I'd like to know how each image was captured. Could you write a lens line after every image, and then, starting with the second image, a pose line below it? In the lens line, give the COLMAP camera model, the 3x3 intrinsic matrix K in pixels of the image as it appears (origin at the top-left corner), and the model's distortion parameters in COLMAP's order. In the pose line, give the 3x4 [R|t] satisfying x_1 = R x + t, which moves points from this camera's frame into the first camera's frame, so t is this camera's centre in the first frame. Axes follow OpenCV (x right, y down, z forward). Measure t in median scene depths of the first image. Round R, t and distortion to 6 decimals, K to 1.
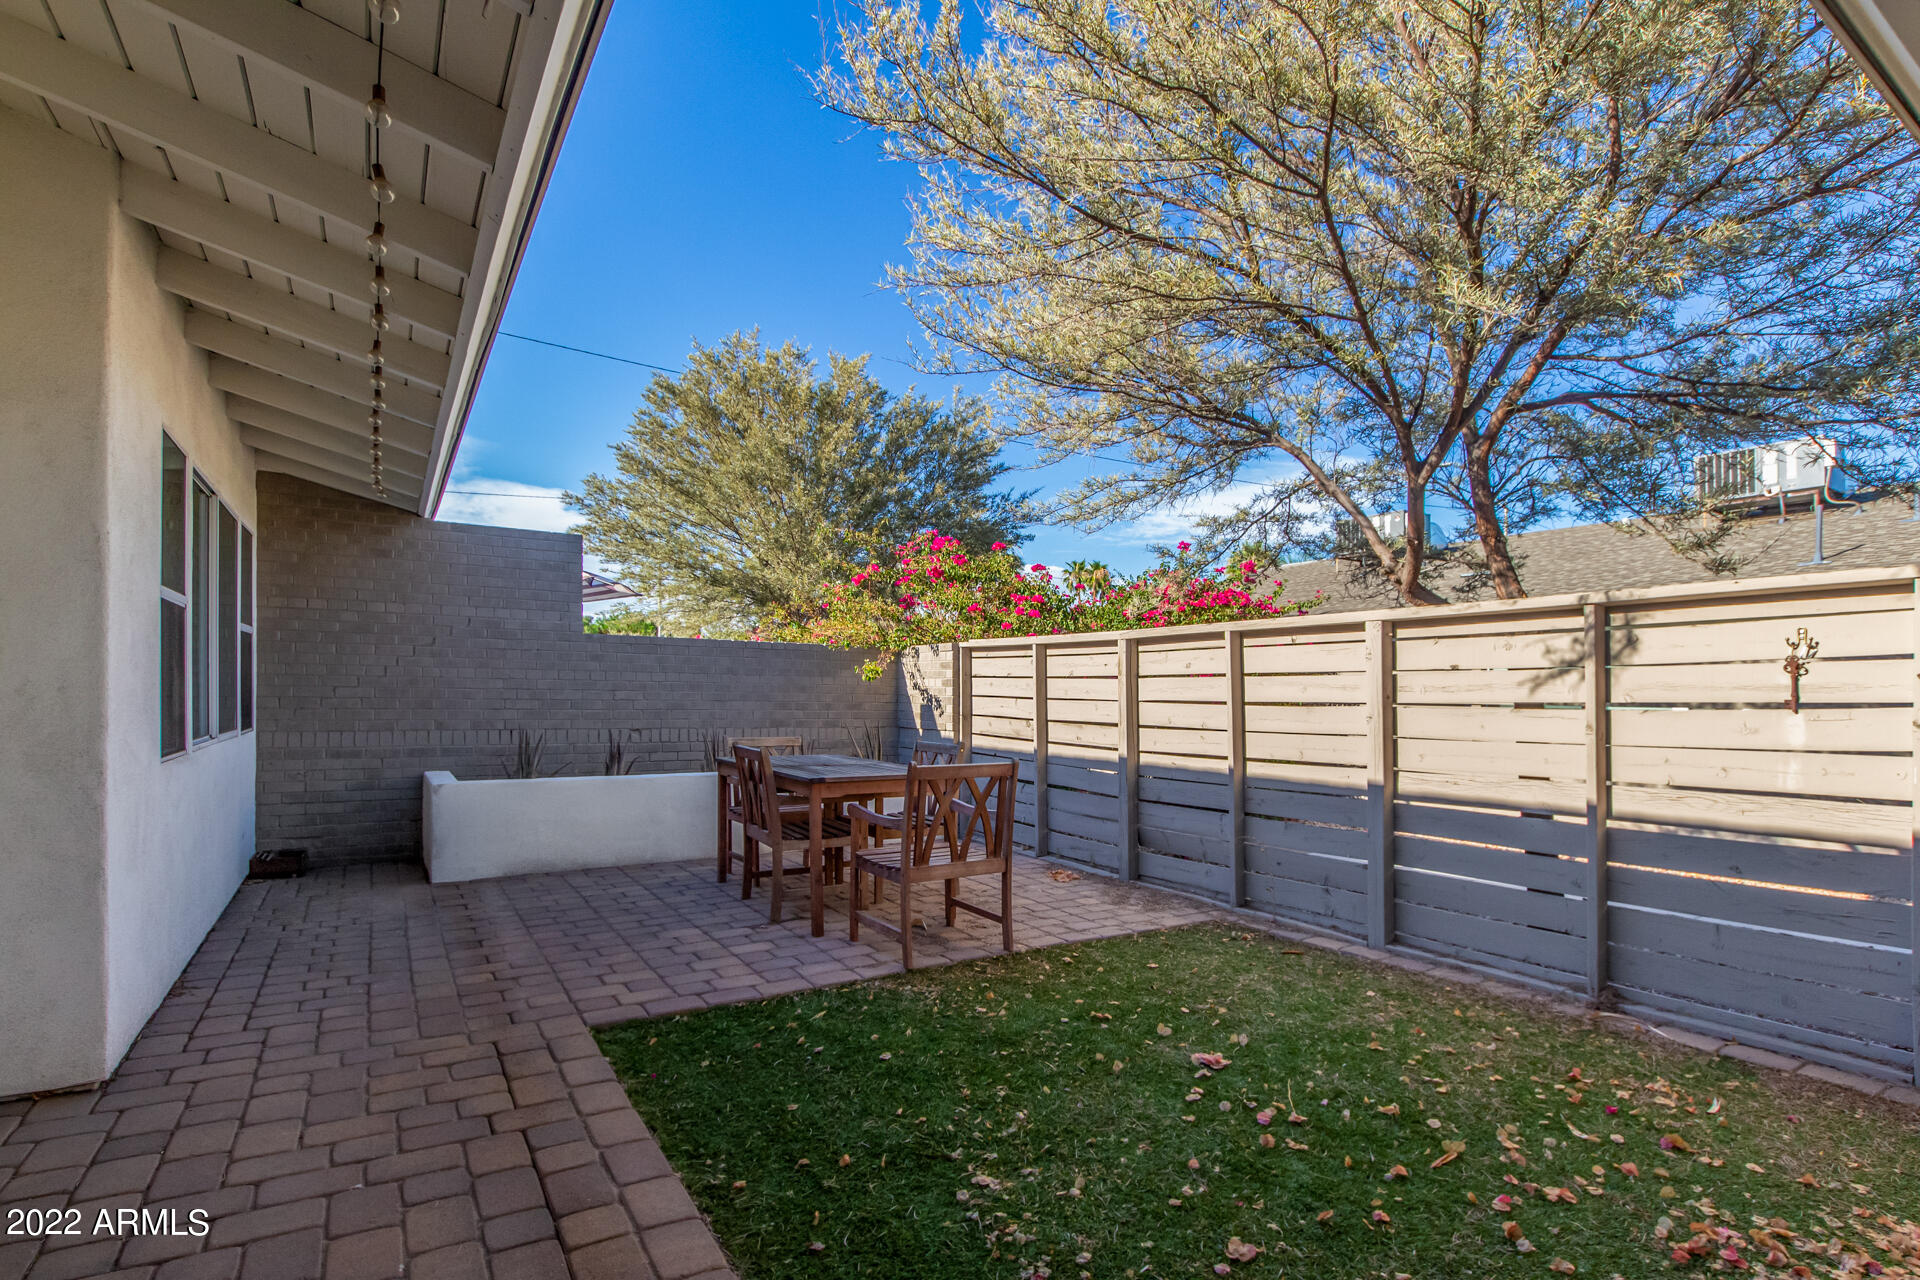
lens RADIAL K [[921.3, 0, 957.1], [0, 921.3, 692.6], [0, 0, 1]] dist [-0.001311, -0.000244]
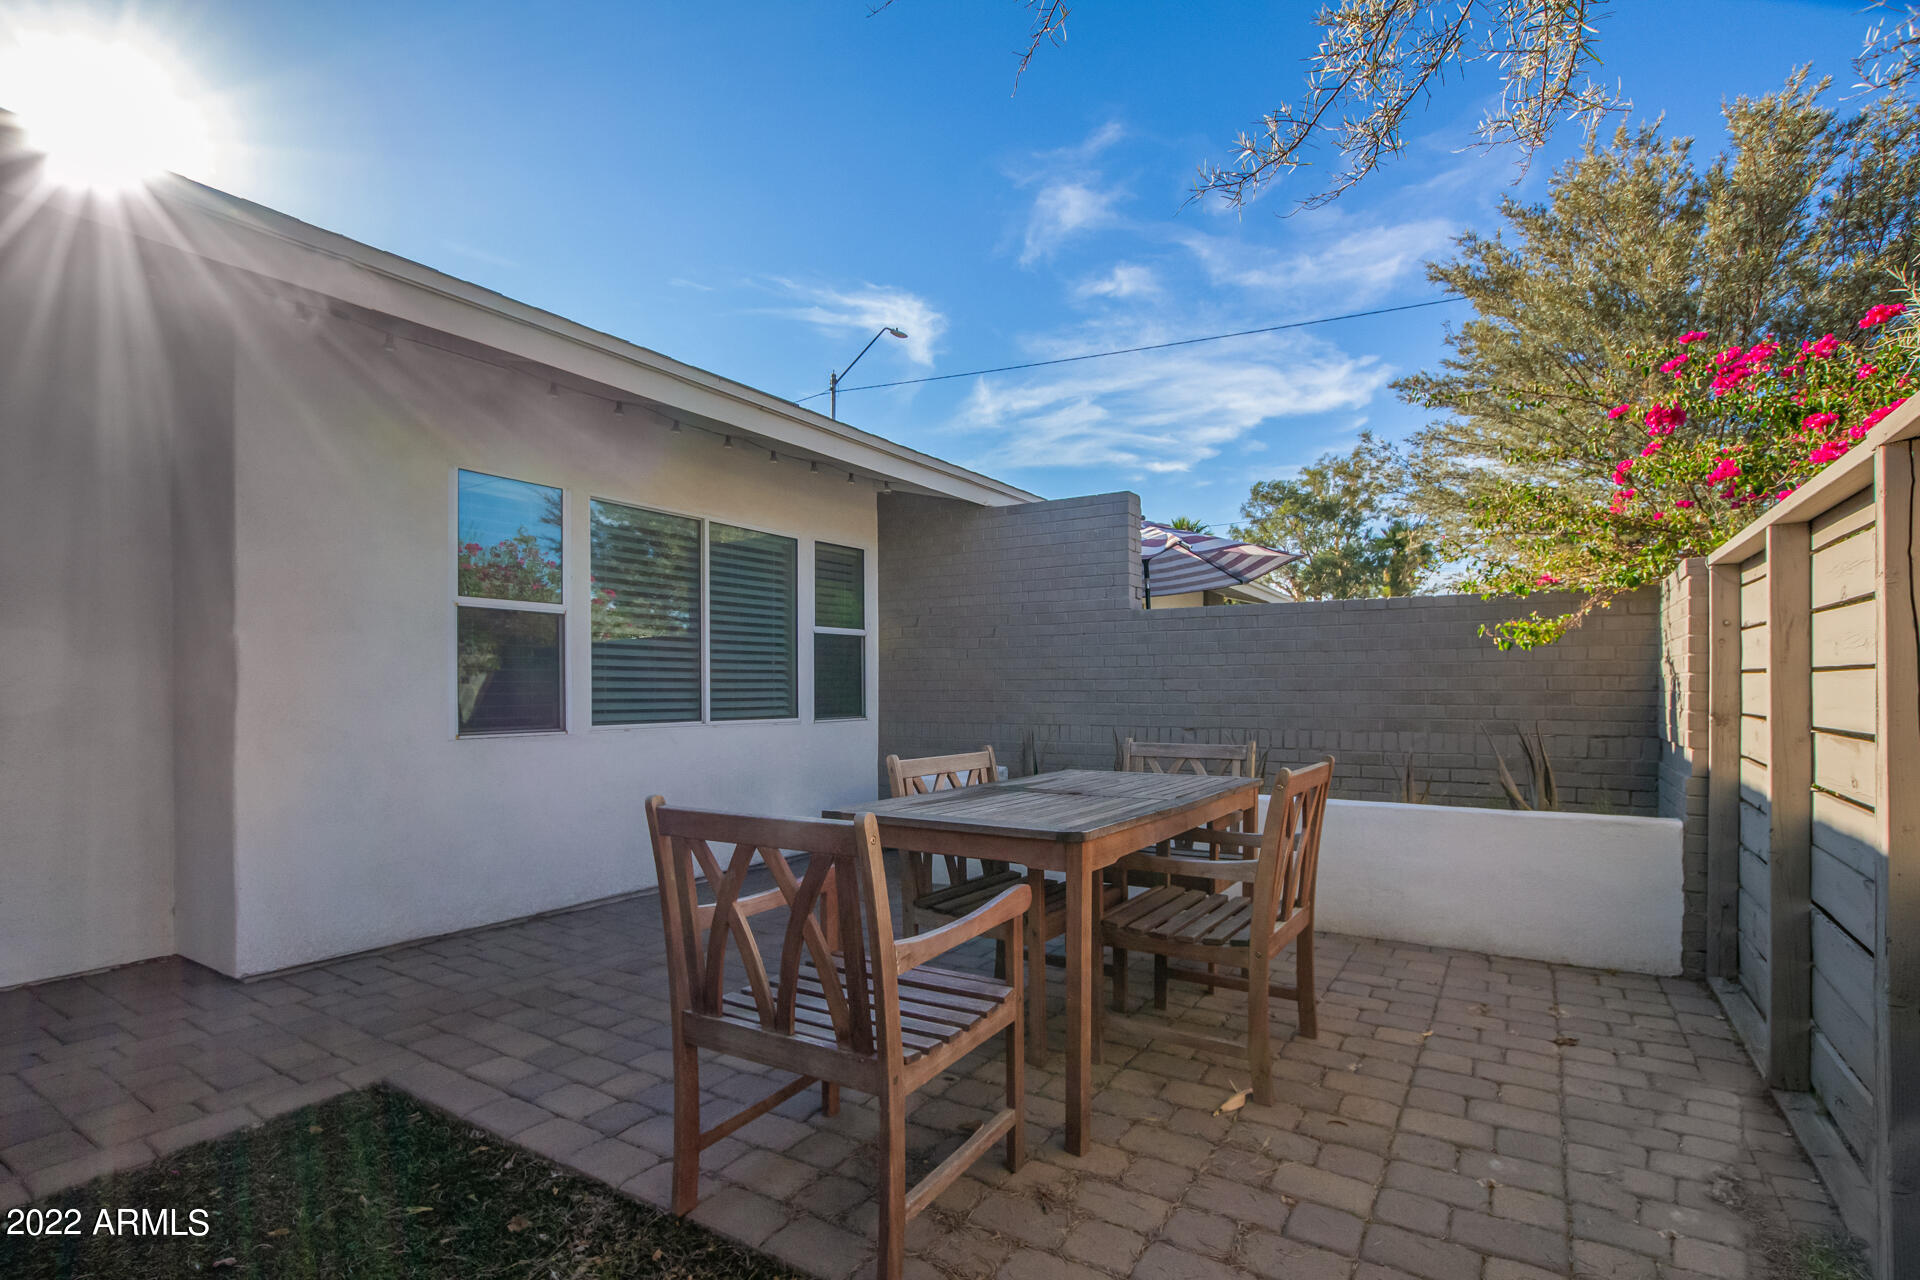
lens RADIAL K [[906.4, 0, 956.6], [0, 906.4, 691.1], [0, 0, 1]] dist [-0.000289, -0.000010]
pose [[0.414275, -0.006649, -0.910128, 0.489378], [0.009802, 0.999948, -0.002844, 0.015558], [0.910099, -0.007743, 0.414319, 0.976187]]
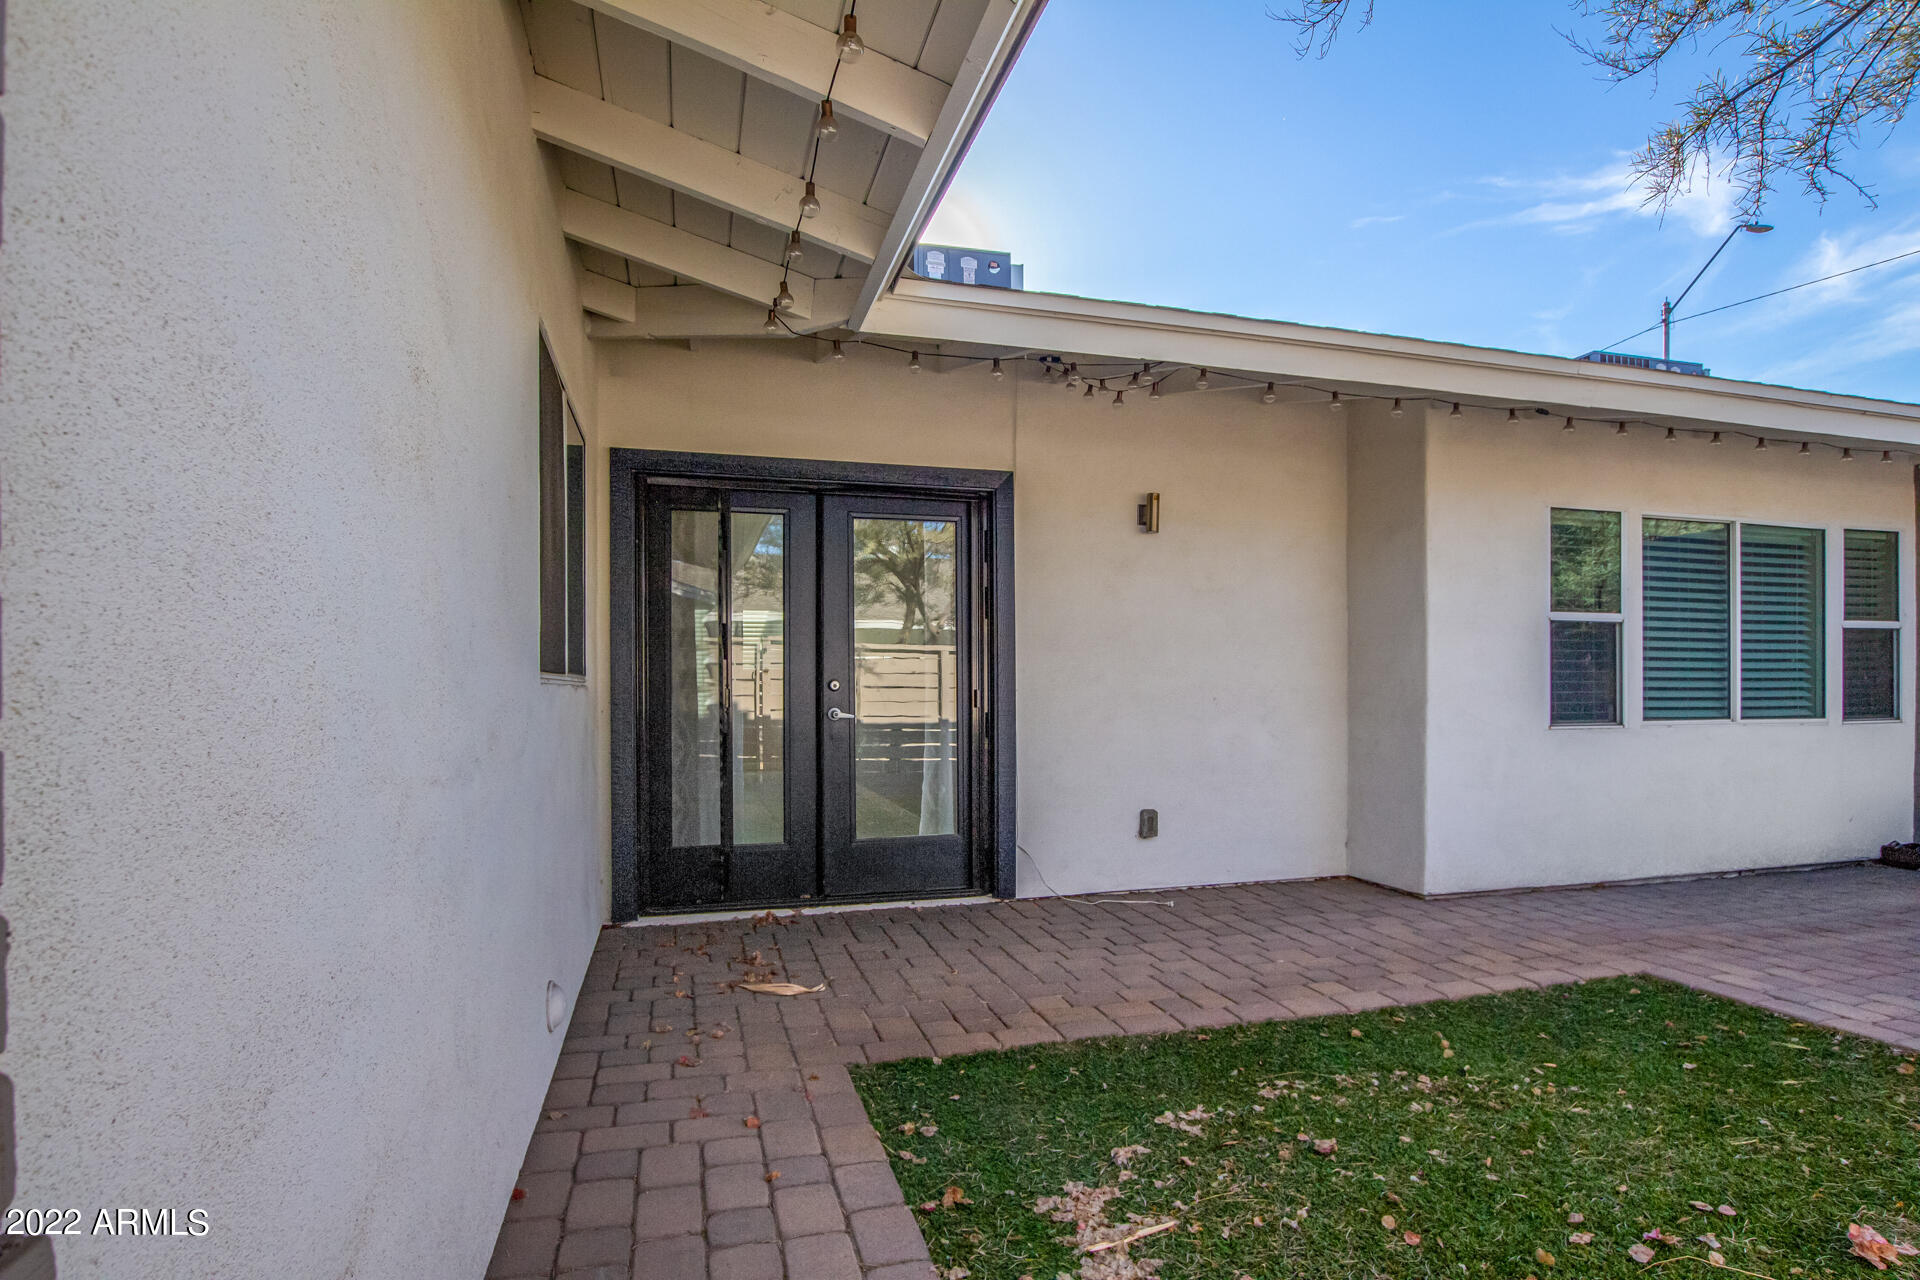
lens RADIAL K [[964.3, 0, 994.2], [0, 964.3, 704.3], [0, 0, 1]] dist [-0.001821, -0.000370]
pose [[-0.254638, -0.000890, -0.967036, 0.818468], [0.007594, 0.999967, -0.002919, 0.025892], [0.967007, -0.008087, -0.254623, 0.460894]]
